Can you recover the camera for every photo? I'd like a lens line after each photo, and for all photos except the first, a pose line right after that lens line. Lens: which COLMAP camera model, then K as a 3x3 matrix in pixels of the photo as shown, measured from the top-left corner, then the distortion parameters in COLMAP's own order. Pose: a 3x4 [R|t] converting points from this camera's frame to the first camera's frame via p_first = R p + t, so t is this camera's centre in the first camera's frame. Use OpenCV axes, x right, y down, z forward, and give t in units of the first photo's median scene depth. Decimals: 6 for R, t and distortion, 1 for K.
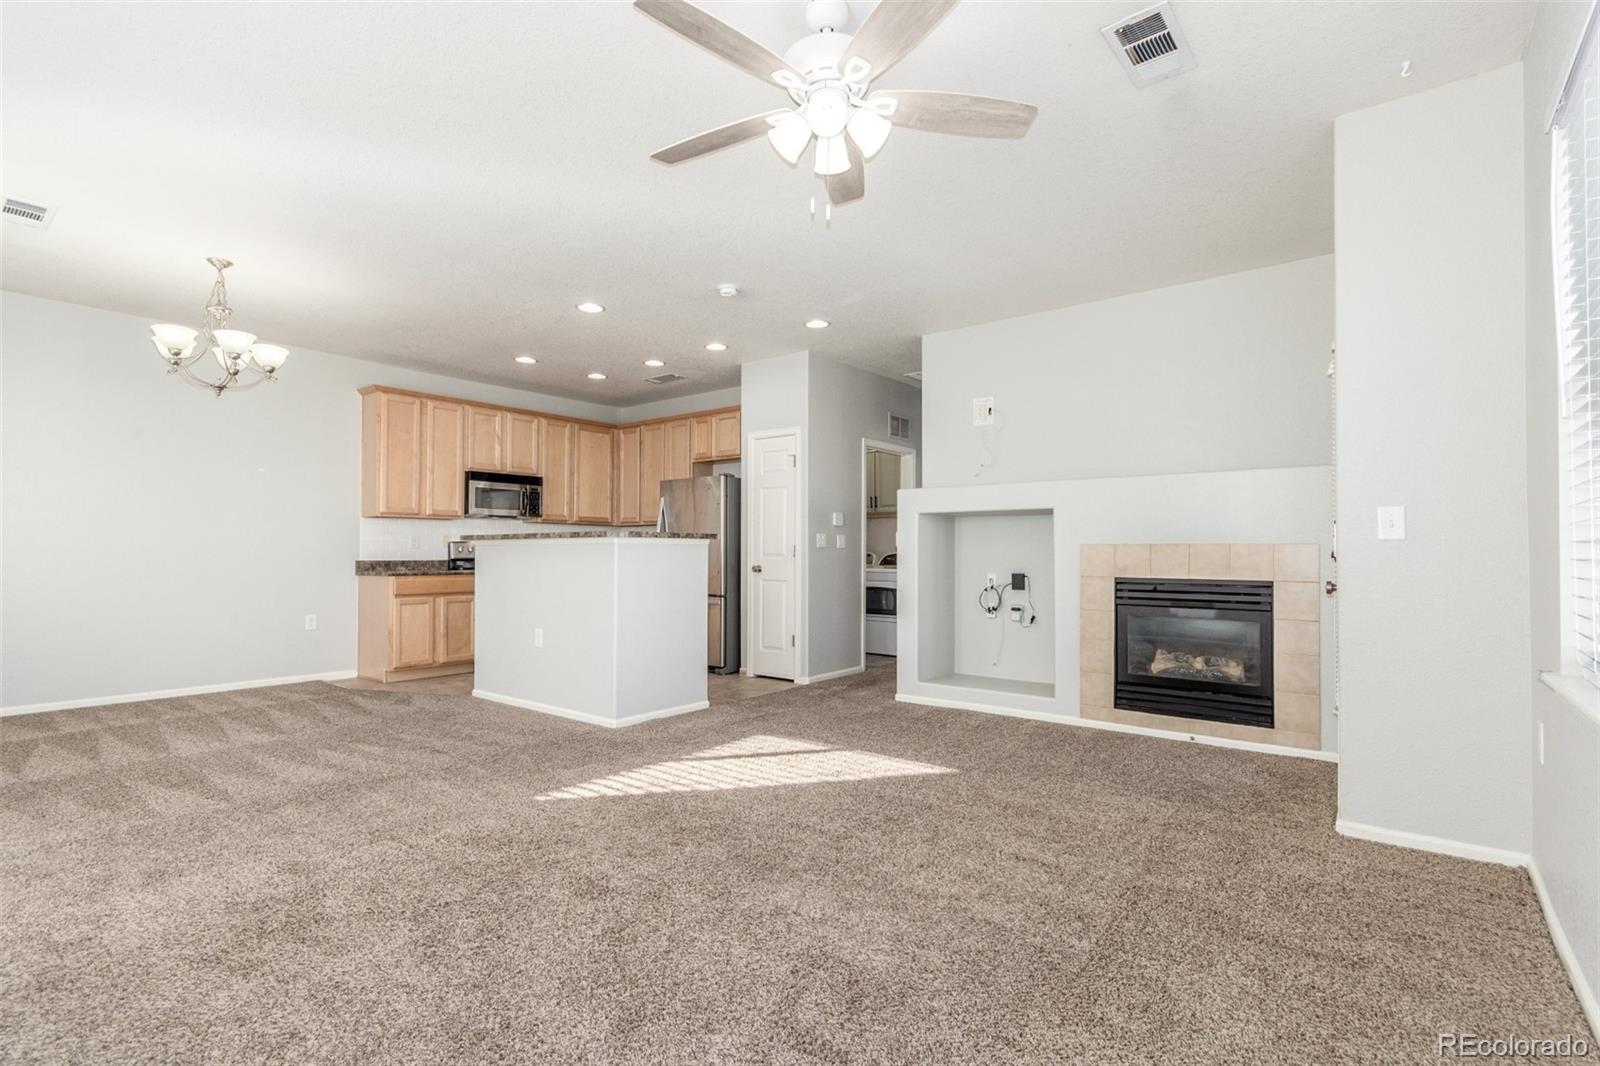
lens RADIAL K [[748.1, 0, 799.3], [0, 748.1, 540.5], [0, 0, 1]] dist [0.002730, 0.000983]
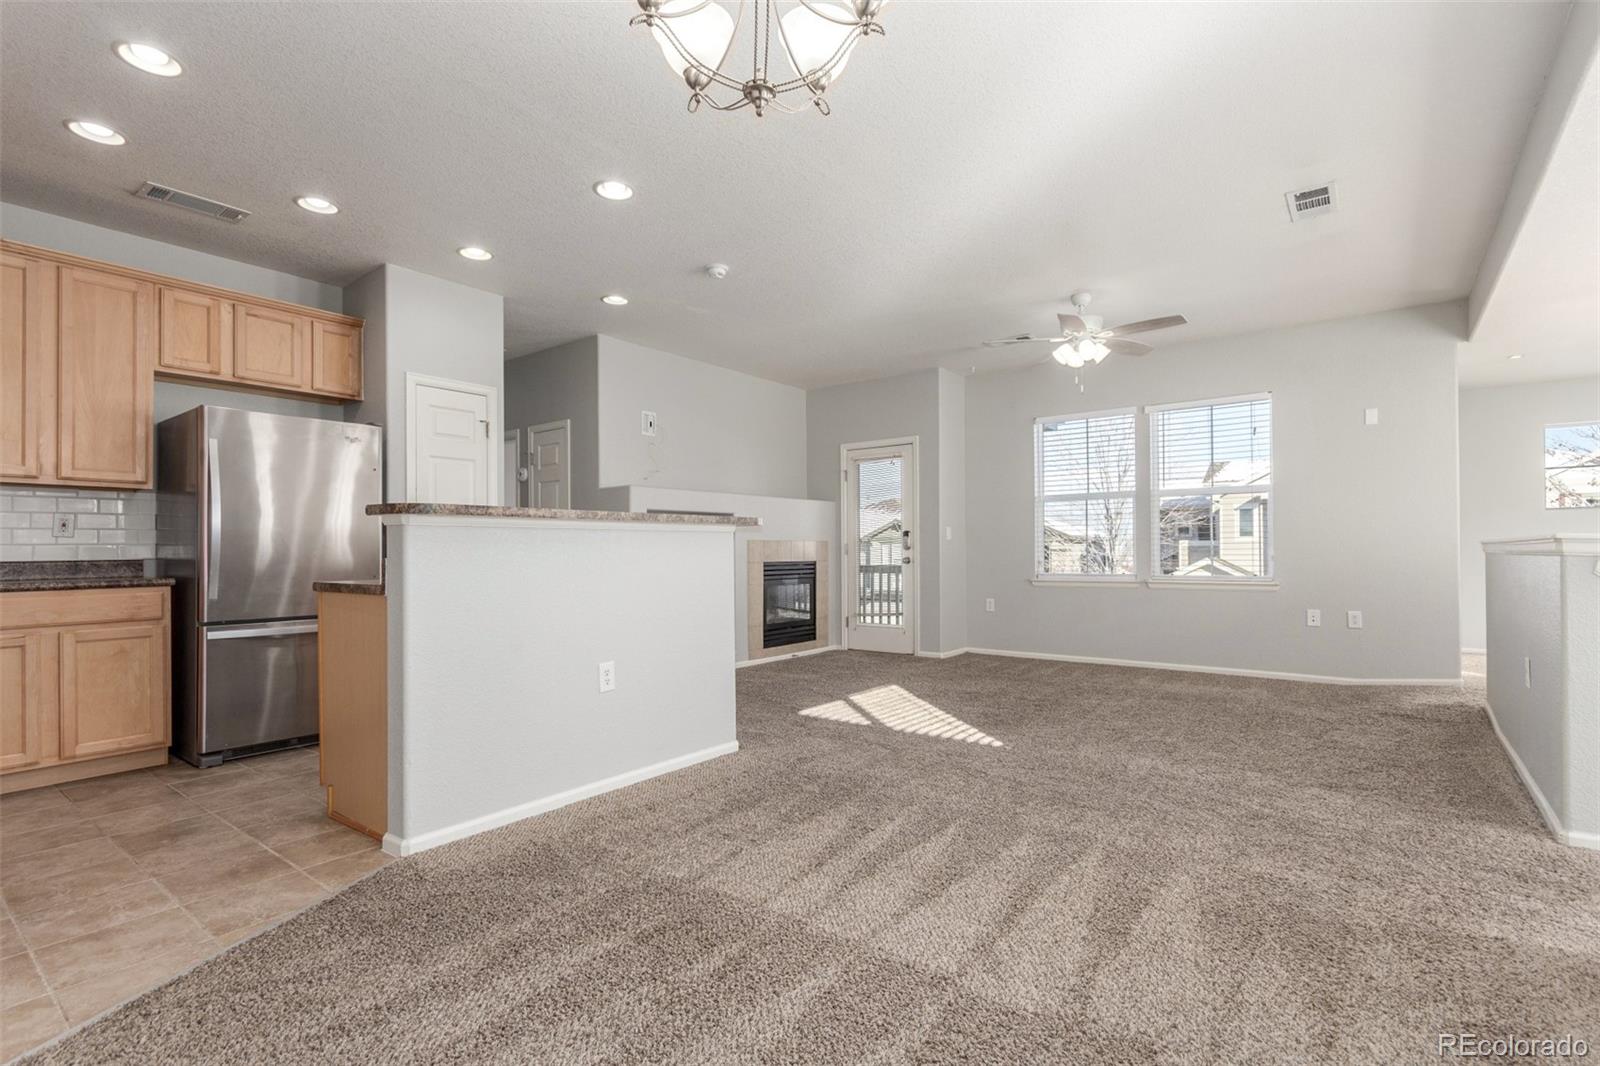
lens RADIAL K [[748.1, 0, 799.3], [0, 748.1, 540.5], [0, 0, 1]] dist [0.002730, 0.000983]
pose [[-0.010601, 0.001023, 0.999943, -0.732561], [-0.013070, 0.999914, -0.001162, 0.004292], [-0.999858, -0.013082, -0.010587, 0.635854]]
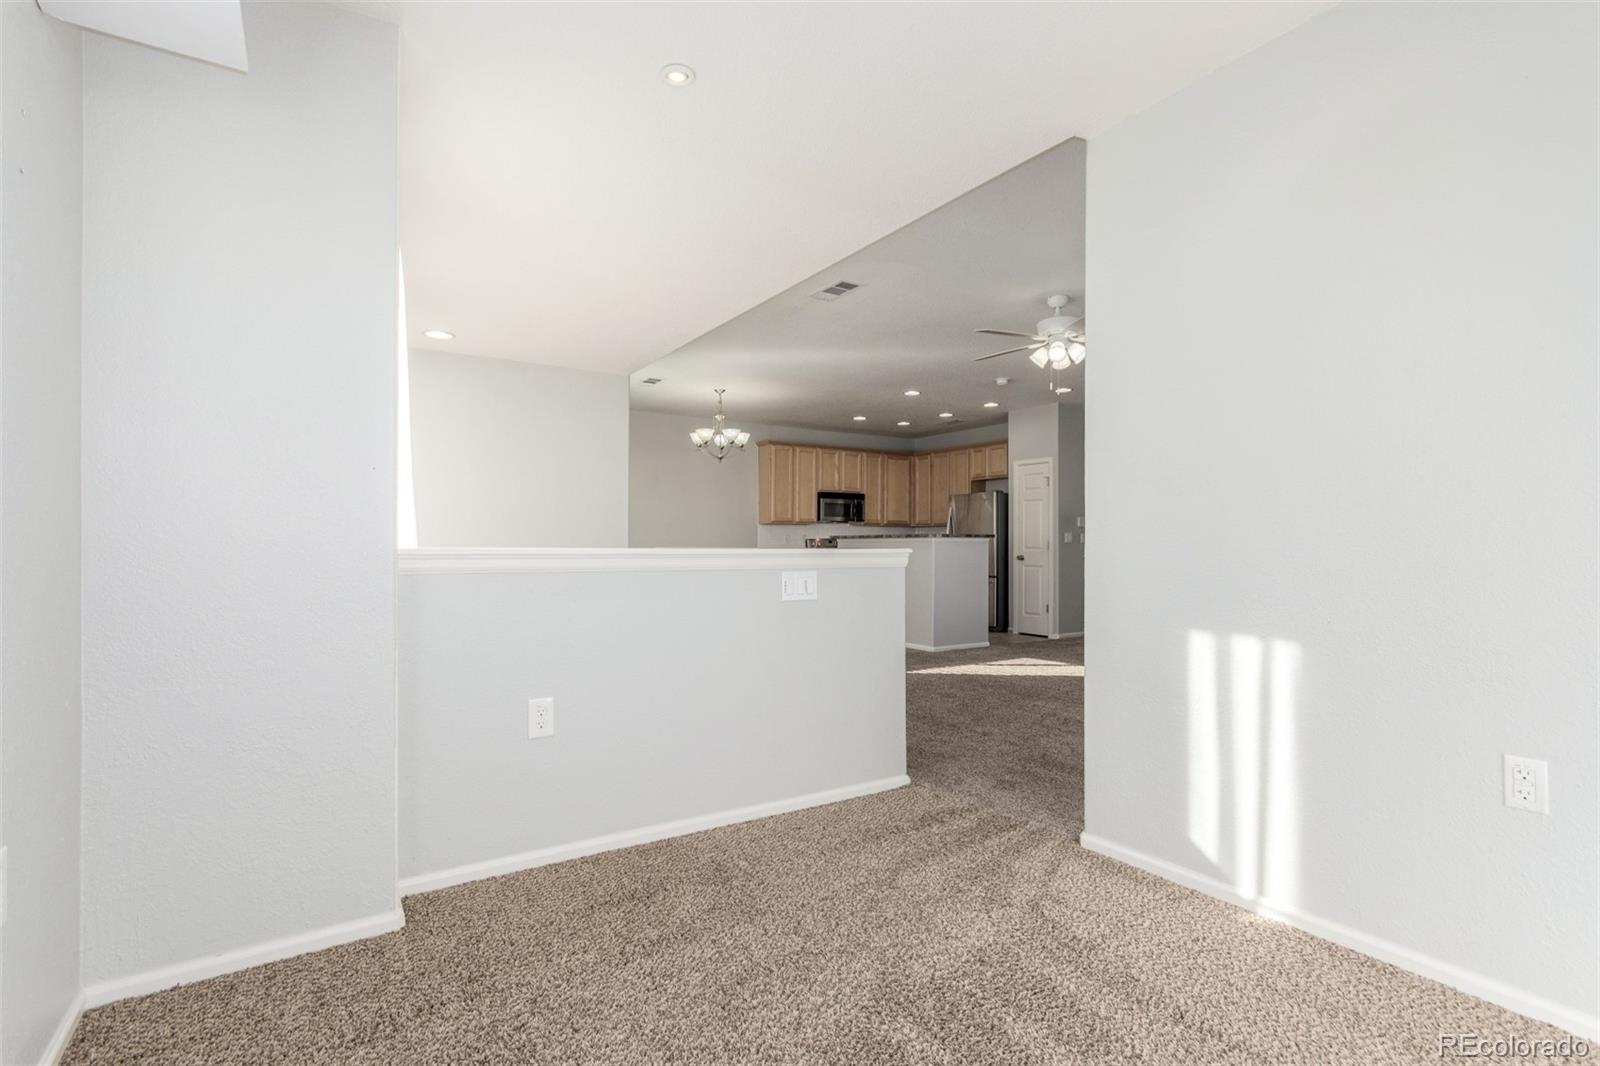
lens RADIAL K [[748.1, 0, 799.3], [0, 748.1, 540.5], [0, 0, 1]] dist [0.002730, 0.000983]
pose [[0.943543, -0.002812, -0.331237, 0.016543], [0.006158, 0.999940, 0.009053, -0.009703], [0.331192, -0.010581, 0.943504, -0.448428]]
